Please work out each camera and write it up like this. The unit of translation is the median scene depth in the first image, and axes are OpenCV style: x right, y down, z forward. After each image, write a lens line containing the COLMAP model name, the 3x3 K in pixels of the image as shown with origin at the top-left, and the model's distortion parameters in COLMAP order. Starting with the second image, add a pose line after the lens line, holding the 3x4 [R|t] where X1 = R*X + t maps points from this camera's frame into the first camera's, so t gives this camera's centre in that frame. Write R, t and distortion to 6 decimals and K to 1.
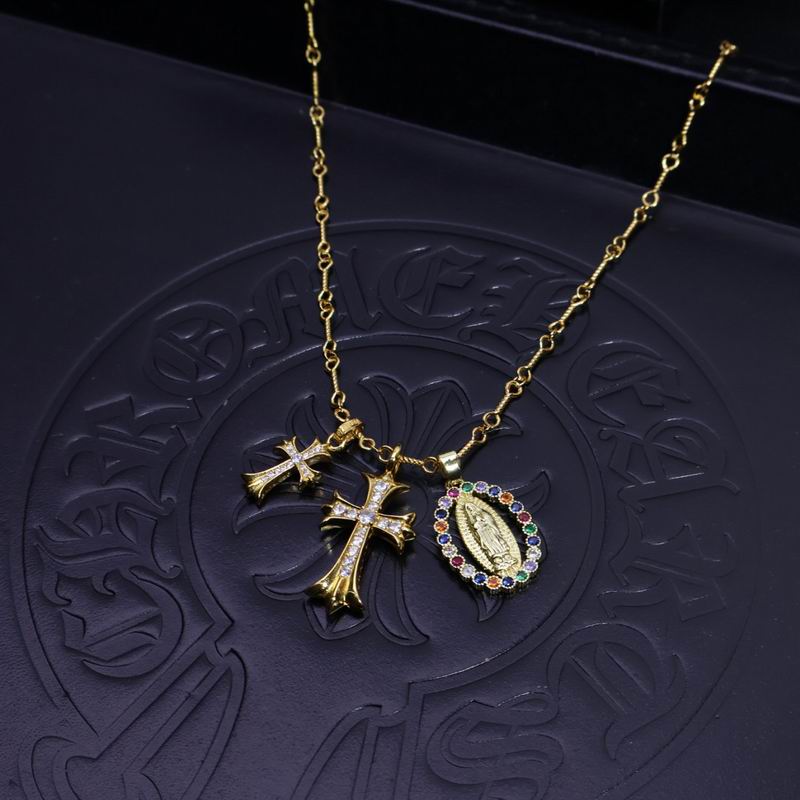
lens RADIAL K [[1654.4, 0, 400.0], [0, 1654.4, 400.0], [0, 0, 1]] dist [0.007505, -0.057776]
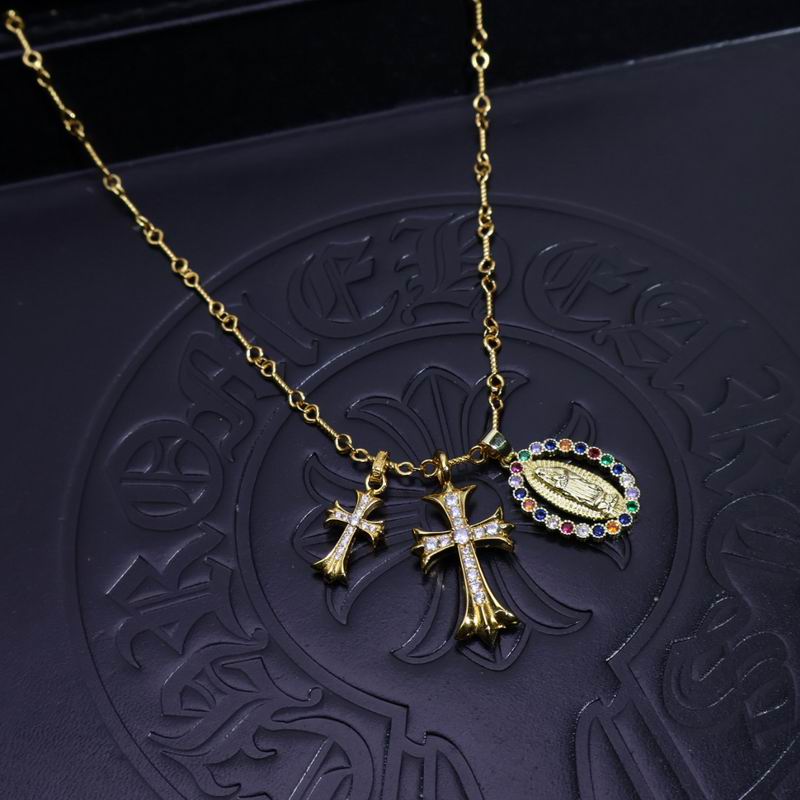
lens RADIAL K [[1654.4, 0, 400.0], [0, 1654.4, 400.0], [0, 0, 1]] dist [0.007505, -0.057776]
pose [[0.835241, -0.486078, 0.257101, -0.243722], [0.471964, 0.873627, 0.118428, -0.119430], [-0.282176, 0.022427, 0.959101, 0.105672]]
